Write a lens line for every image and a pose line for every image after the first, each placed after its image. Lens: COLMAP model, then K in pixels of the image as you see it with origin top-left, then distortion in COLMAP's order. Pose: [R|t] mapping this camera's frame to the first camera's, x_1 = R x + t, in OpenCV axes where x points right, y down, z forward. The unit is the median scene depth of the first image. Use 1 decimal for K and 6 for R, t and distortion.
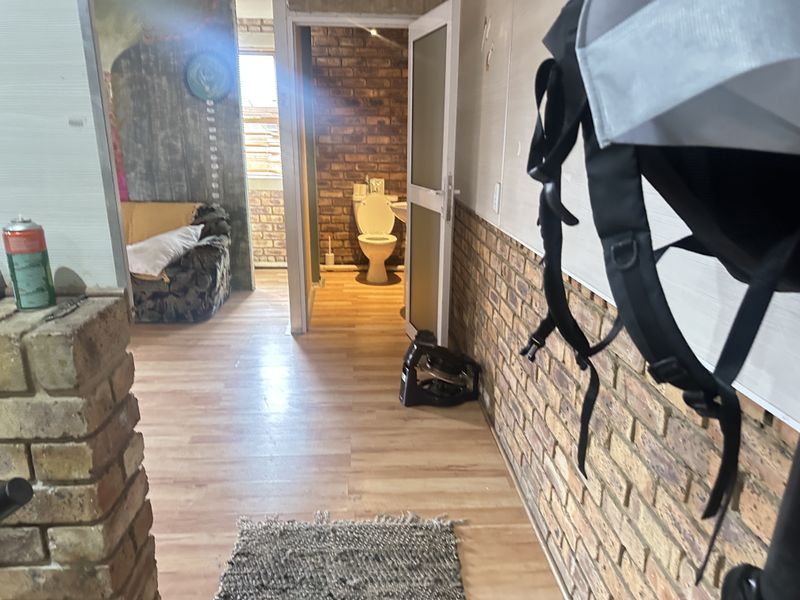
lens RADIAL K [[567.2, 0, 399.7], [0, 567.2, 300.6], [0, 0, 1]] dist [-0.007165, -0.003373]
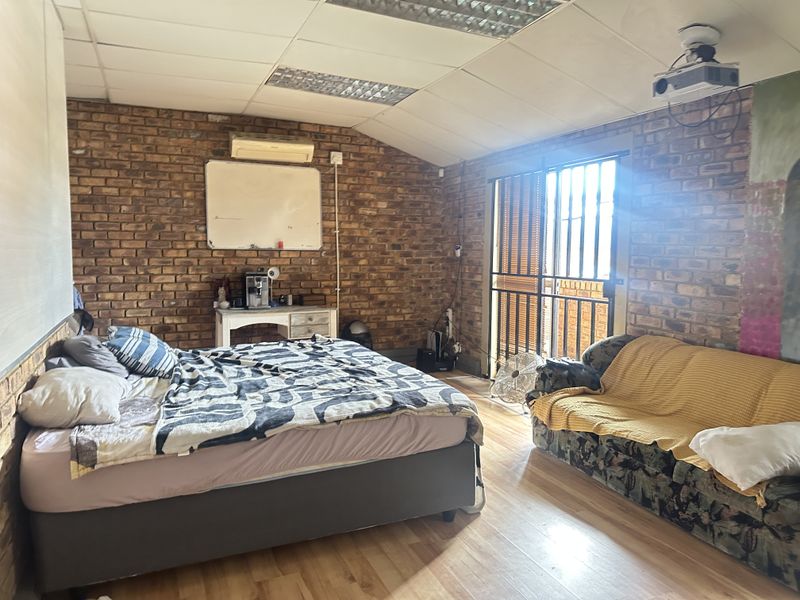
lens RADIAL K [[567.2, 0, 399.7], [0, 567.2, 300.0], [0, 0, 1]] dist [-0.007165, -0.003373]
pose [[0.335887, 0.072843, -0.939082, 0.000140], [-0.271373, 0.962213, -0.022426, -0.121140], [0.901963, 0.262373, 0.342962, 0.392649]]
